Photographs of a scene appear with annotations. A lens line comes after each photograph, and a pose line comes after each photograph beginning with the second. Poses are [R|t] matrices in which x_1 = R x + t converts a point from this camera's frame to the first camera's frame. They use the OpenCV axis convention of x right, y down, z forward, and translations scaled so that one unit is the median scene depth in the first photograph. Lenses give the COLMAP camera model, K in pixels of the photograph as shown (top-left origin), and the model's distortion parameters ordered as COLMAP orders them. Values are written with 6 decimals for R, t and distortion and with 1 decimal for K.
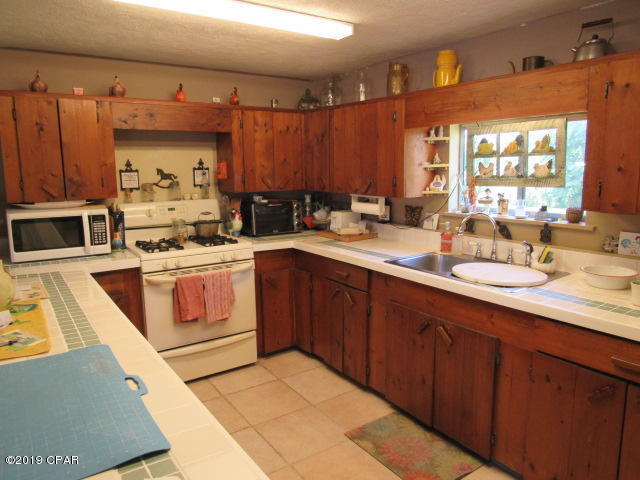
lens RADIAL K [[457.6, 0, 320.5], [0, 457.6, 241.3], [0, 0, 1]] dist [-0.003284, 0.001984]
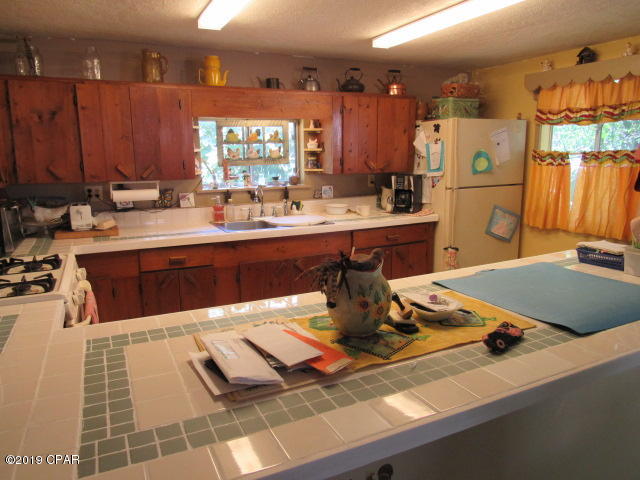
lens RADIAL K [[457.6, 0, 319.9], [0, 457.6, 238.5], [0, 0, 1]] dist [-0.003284, 0.001984]
pose [[0.155936, -0.178483, 0.971508, -0.997401], [0.169672, 0.973761, 0.151663, -0.080845], [-0.973086, 0.141188, 0.182128, 0.590141]]
